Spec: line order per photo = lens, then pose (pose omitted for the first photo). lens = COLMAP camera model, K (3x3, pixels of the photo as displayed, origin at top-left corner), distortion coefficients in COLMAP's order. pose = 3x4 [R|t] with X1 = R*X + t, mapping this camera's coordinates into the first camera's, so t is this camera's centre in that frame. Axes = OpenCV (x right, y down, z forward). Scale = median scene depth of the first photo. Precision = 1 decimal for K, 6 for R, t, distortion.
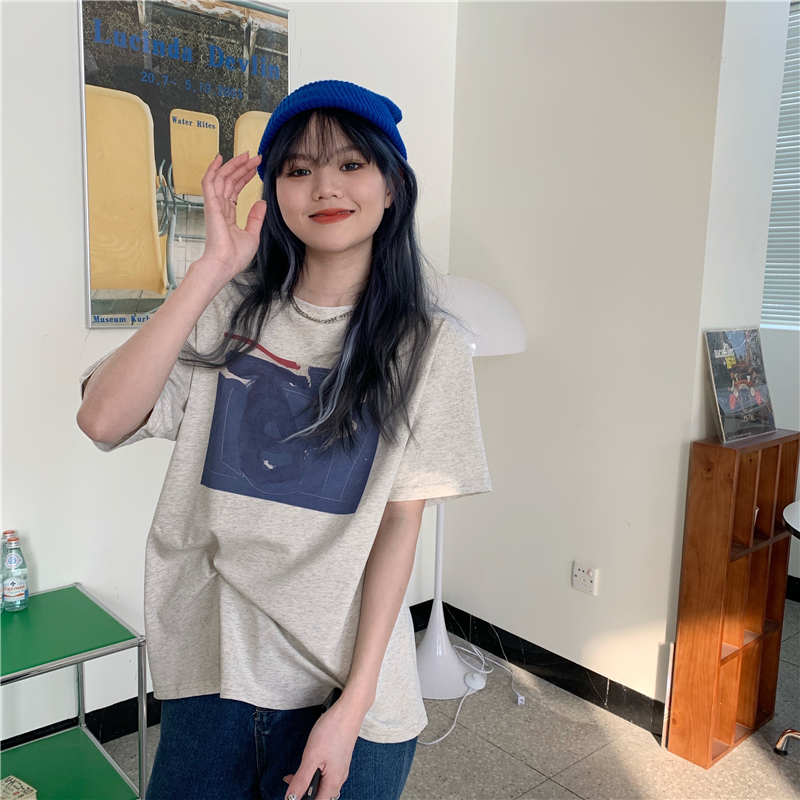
lens RADIAL K [[820.1, 0, 398.6], [0, 820.1, 393.9], [0, 0, 1]] dist [-0.001768, 0.000000]
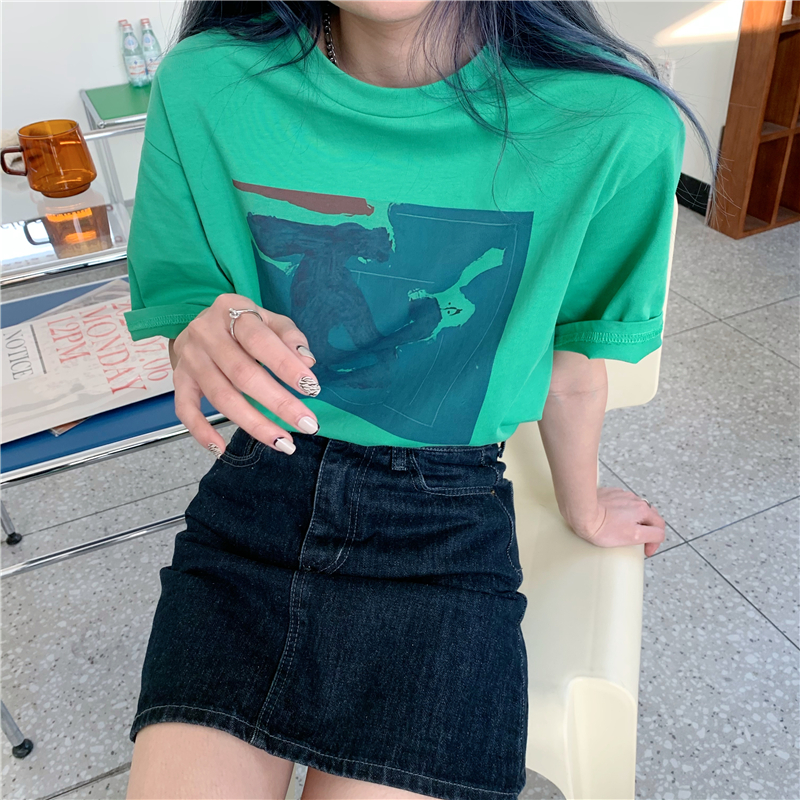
lens RADIAL K [[820.1, 0, 399.0], [0, 820.1, 401.4], [0, 0, 1]] dist [-0.001768, 0.000000]
pose [[0.952904, 0.095077, -0.287984, 0.281705], [0.045447, 0.894098, 0.445559, 0.136561], [0.299848, -0.437663, 0.847669, -0.182161]]
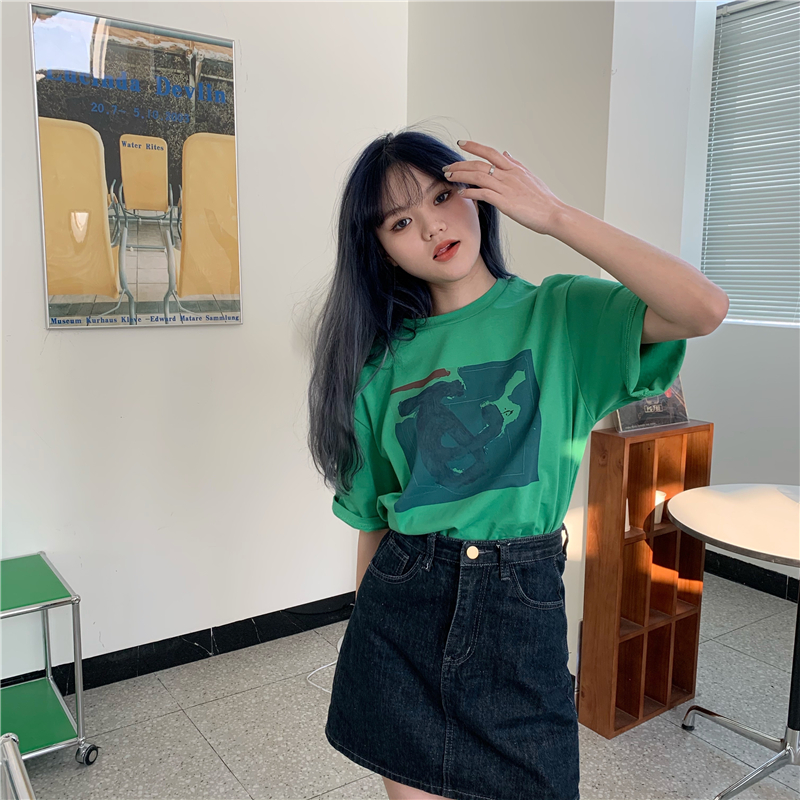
lens RADIAL K [[820.1, 0, 409.5], [0, 820.1, 396.2], [0, 0, 1]] dist [-0.001768, 0.000000]
pose [[0.994882, 0.000085, -0.101046, 0.226864], [0.000093, 0.999998, 0.001757, 0.011307], [0.101046, -0.001758, 0.994880, -0.083268]]
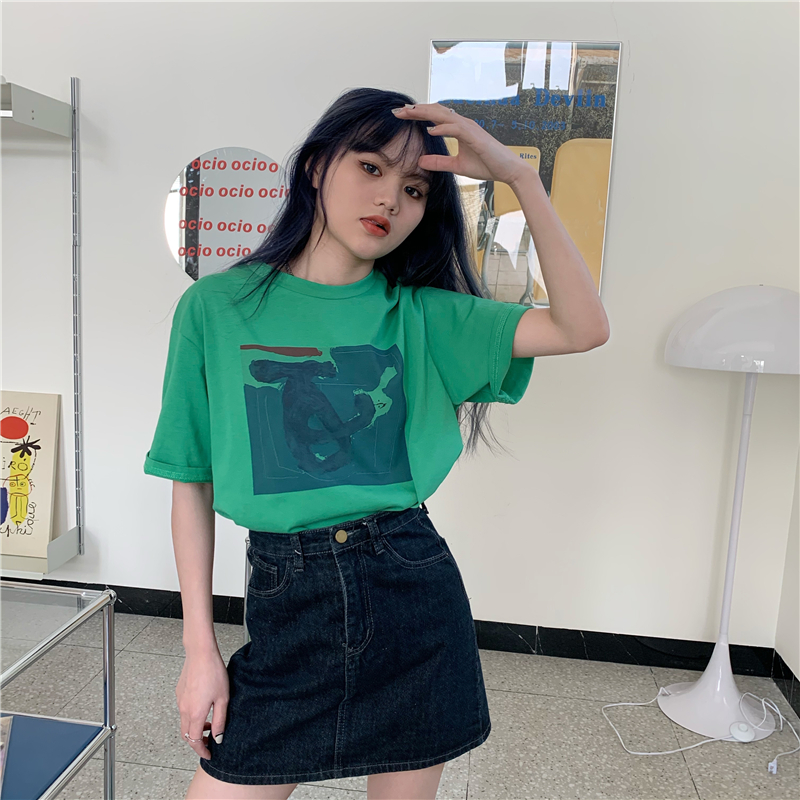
lens RADIAL K [[820.1, 0, 383.5], [0, 820.1, 399.8], [0, 0, 1]] dist [-0.001768, 0.000000]
pose [[0.664496, 0.119202, -0.737724, 0.543283], [-0.134406, 0.990161, 0.038927, 0.001827], [0.735106, 0.073288, 0.673979, 0.075170]]
